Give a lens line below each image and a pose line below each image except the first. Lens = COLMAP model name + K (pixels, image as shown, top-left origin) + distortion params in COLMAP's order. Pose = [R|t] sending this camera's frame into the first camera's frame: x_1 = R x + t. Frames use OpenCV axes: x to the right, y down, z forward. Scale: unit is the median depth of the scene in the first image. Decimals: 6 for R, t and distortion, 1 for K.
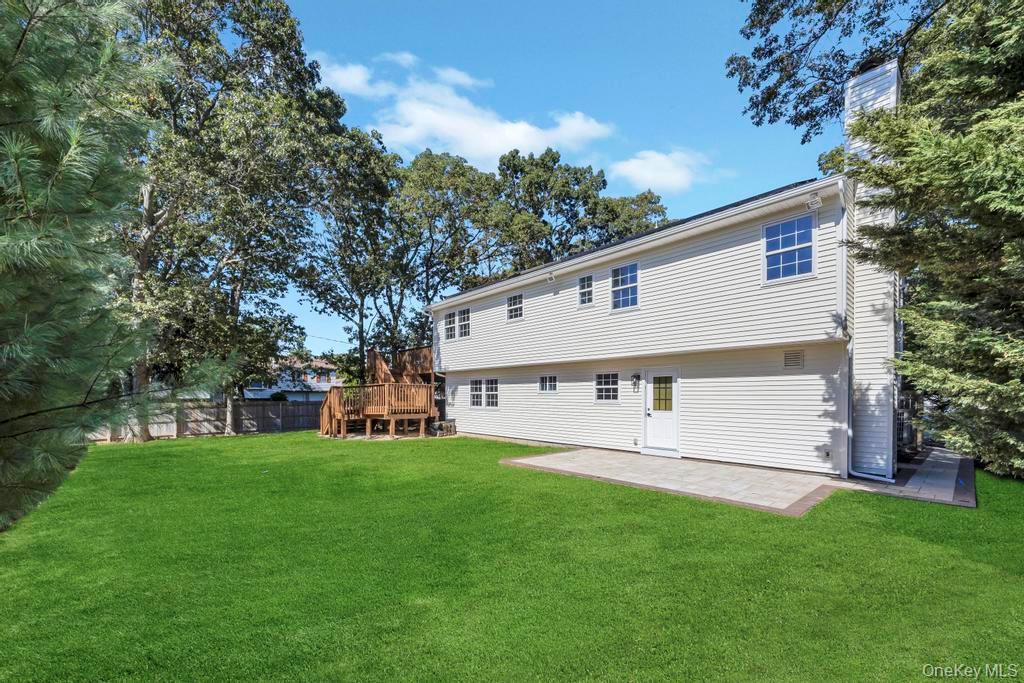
lens RADIAL K [[411.3, 0, 513.5], [0, 411.3, 390.2], [0, 0, 1]] dist [0.000292, 0.000029]
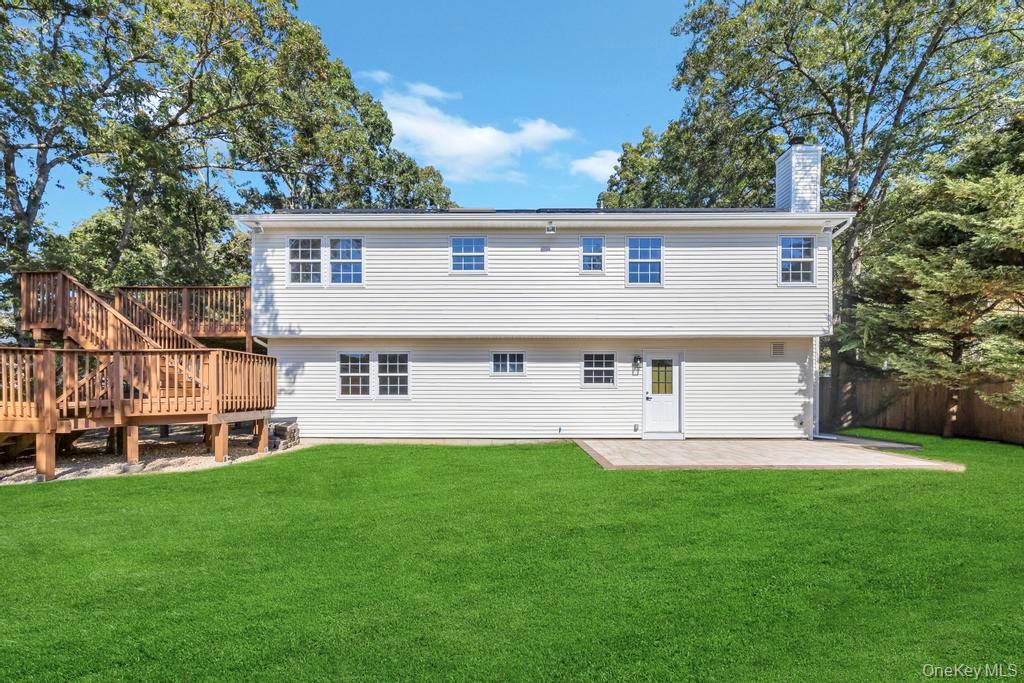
lens RADIAL K [[411.3, 0, 513.5], [0, 411.3, 390.2], [0, 0, 1]] dist [0.000292, 0.000029]
pose [[0.673144, -0.003319, 0.739504, -0.540990], [-0.010600, 0.999844, 0.014135, 0.026826], [-0.739435, -0.017354, 0.673004, 0.520232]]
